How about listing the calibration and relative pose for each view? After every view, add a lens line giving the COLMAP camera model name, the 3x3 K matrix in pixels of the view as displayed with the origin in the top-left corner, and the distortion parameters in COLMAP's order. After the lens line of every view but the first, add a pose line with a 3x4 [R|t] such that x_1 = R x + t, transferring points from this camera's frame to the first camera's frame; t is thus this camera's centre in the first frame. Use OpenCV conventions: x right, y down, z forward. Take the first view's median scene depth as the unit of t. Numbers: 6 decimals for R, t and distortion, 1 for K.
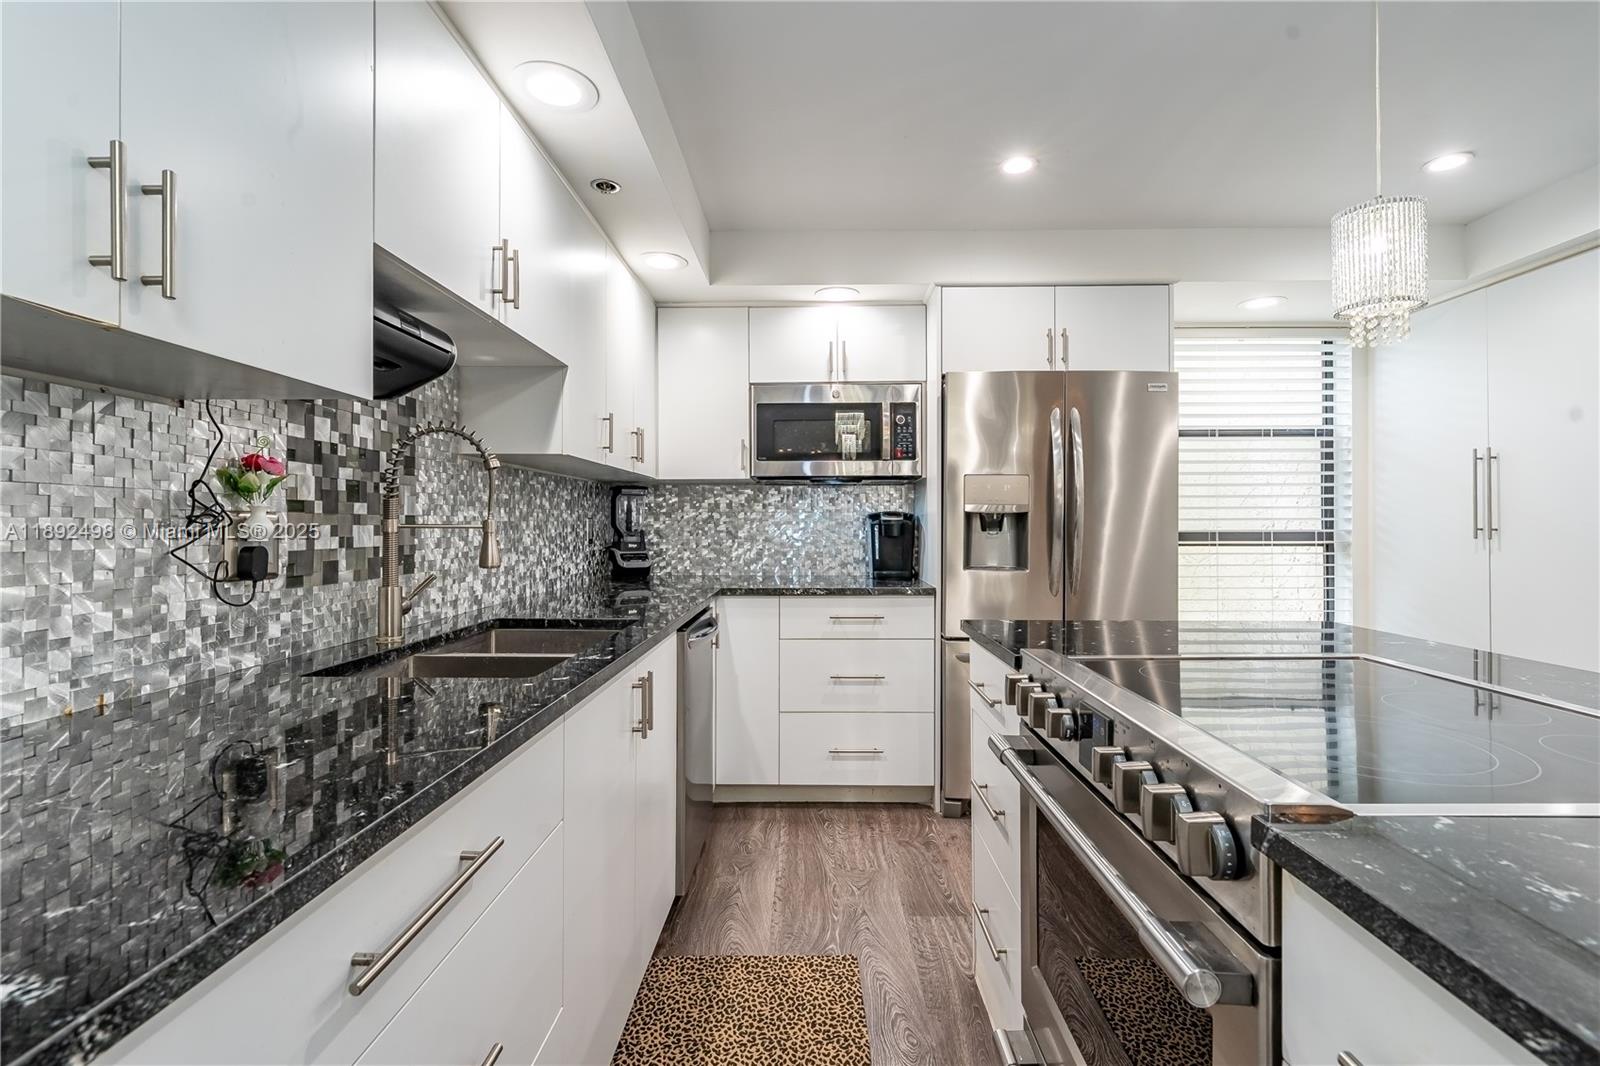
lens RADIAL K [[714.9, 0, 800.0], [0, 714.9, 521.2], [0, 0, 1]] dist [-0.000503, -0.000317]
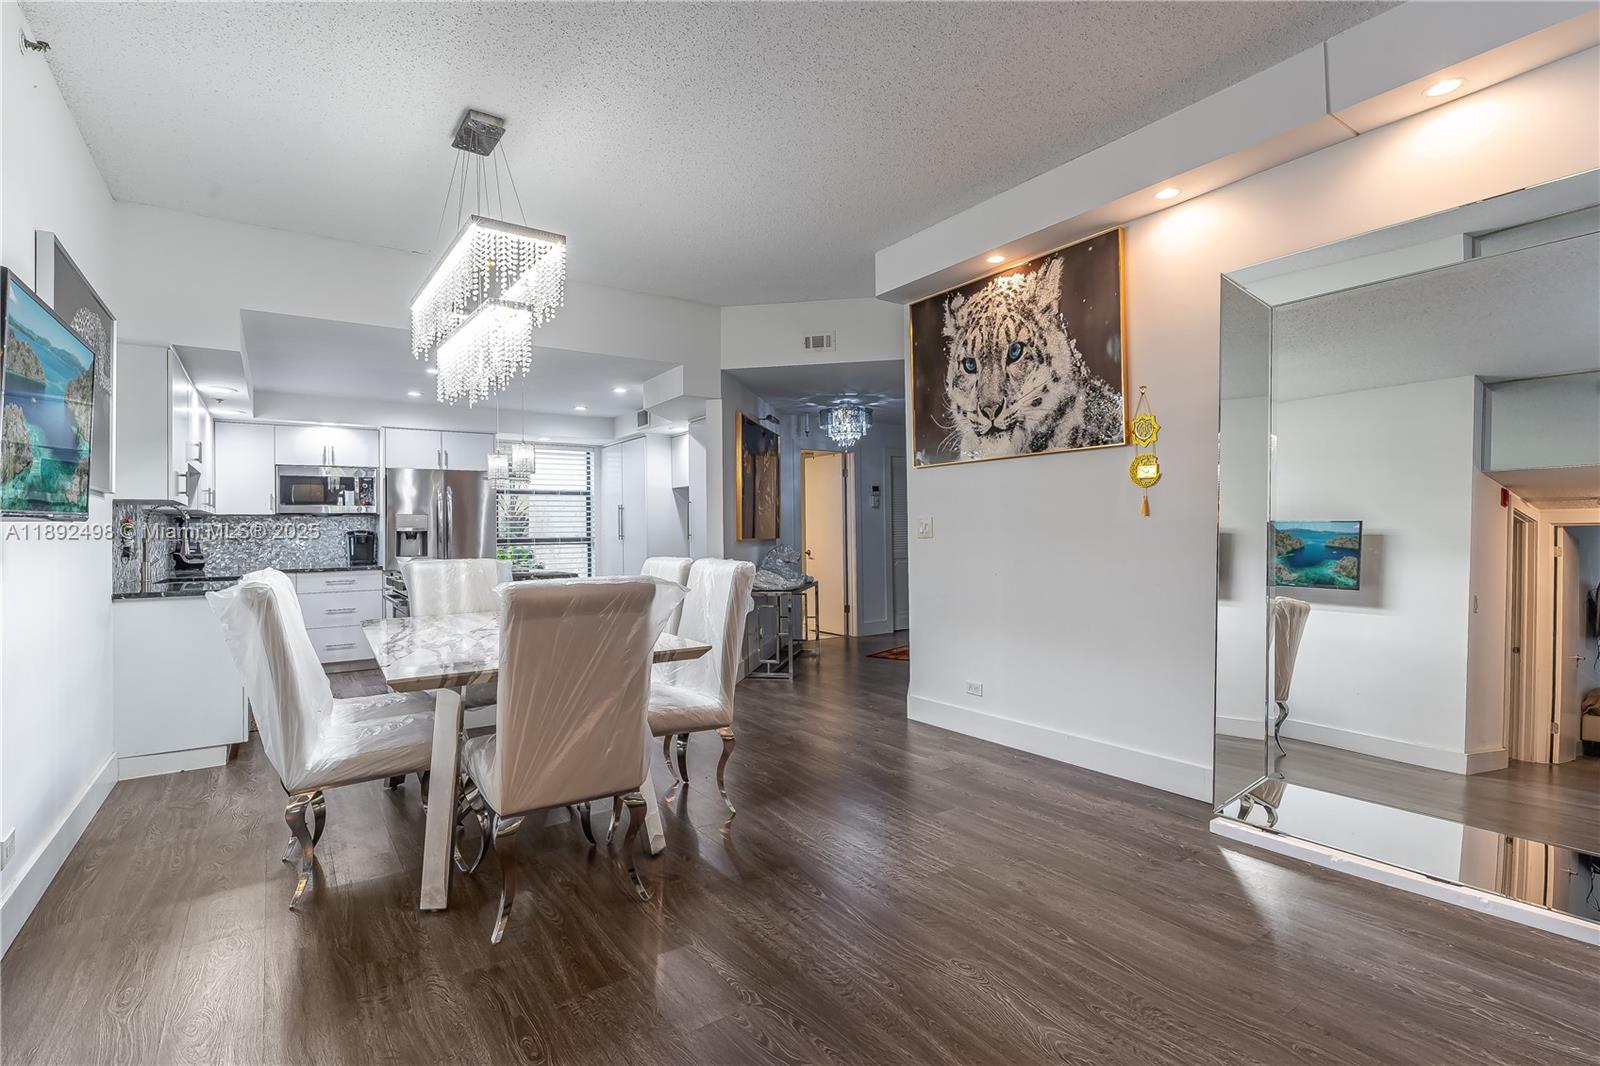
lens RADIAL K [[714.9, 0, 790.7], [0, 714.9, 529.0], [0, 0, 1]] dist [-0.000503, -0.000317]
pose [[0.810746, -0.007214, 0.585353, -0.070800], [0.008036, 0.999967, 0.001195, -0.011235], [-0.585343, 0.003735, 0.810777, -1.372266]]
